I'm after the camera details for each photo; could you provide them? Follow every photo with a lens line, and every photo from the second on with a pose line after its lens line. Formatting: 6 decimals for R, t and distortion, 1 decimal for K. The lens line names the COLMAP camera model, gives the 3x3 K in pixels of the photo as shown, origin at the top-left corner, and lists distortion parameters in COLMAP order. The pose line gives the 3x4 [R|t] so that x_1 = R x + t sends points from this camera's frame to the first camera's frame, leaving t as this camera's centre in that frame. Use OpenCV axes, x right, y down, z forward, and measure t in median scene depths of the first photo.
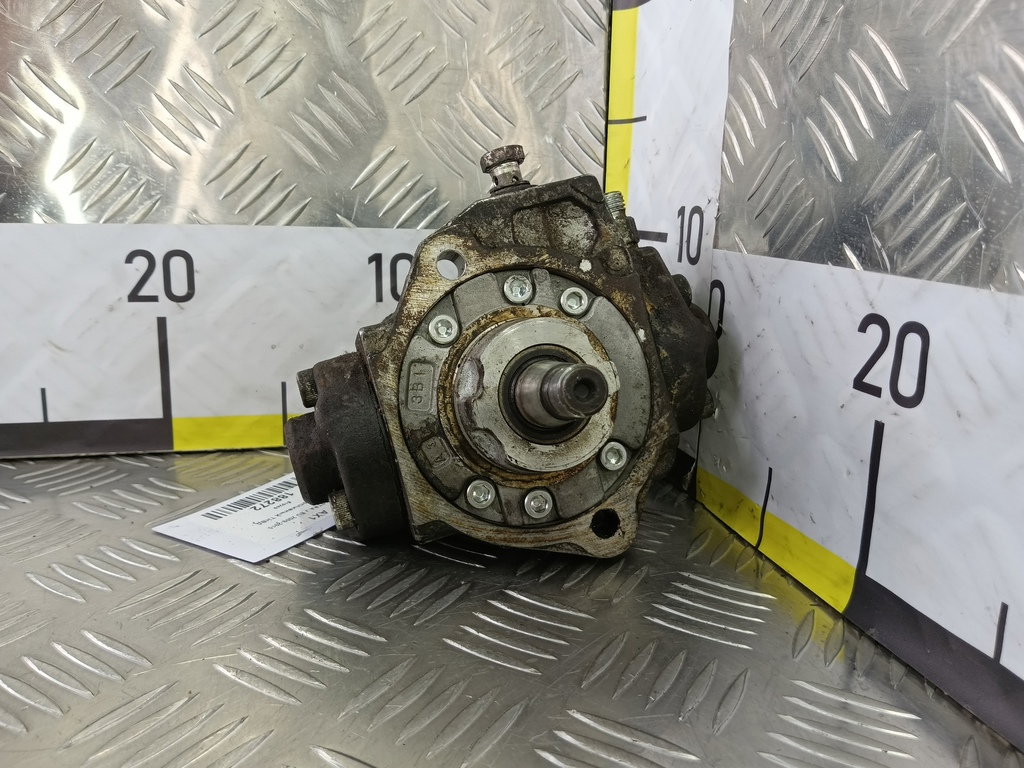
lens RADIAL K [[833.5, 0, 512.0], [0, 833.5, 384.0], [0, 0, 1]] dist [0.079776, -0.202947]
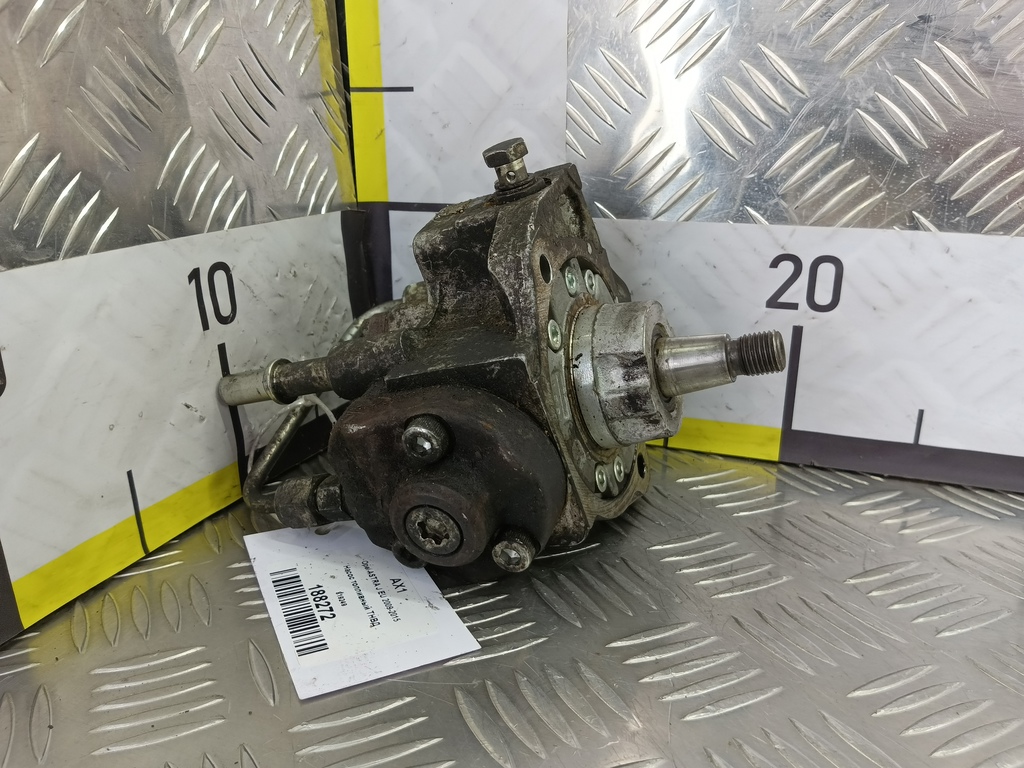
lens RADIAL K [[833.5, 0, 512.0], [0, 833.5, 384.0], [0, 0, 1]] dist [0.079776, -0.202947]
pose [[0.575106, -0.274483, 0.770657, -0.906679], [0.197499, 0.960752, 0.194805, -0.217236], [-0.793881, 0.040170, 0.606745, 0.454974]]
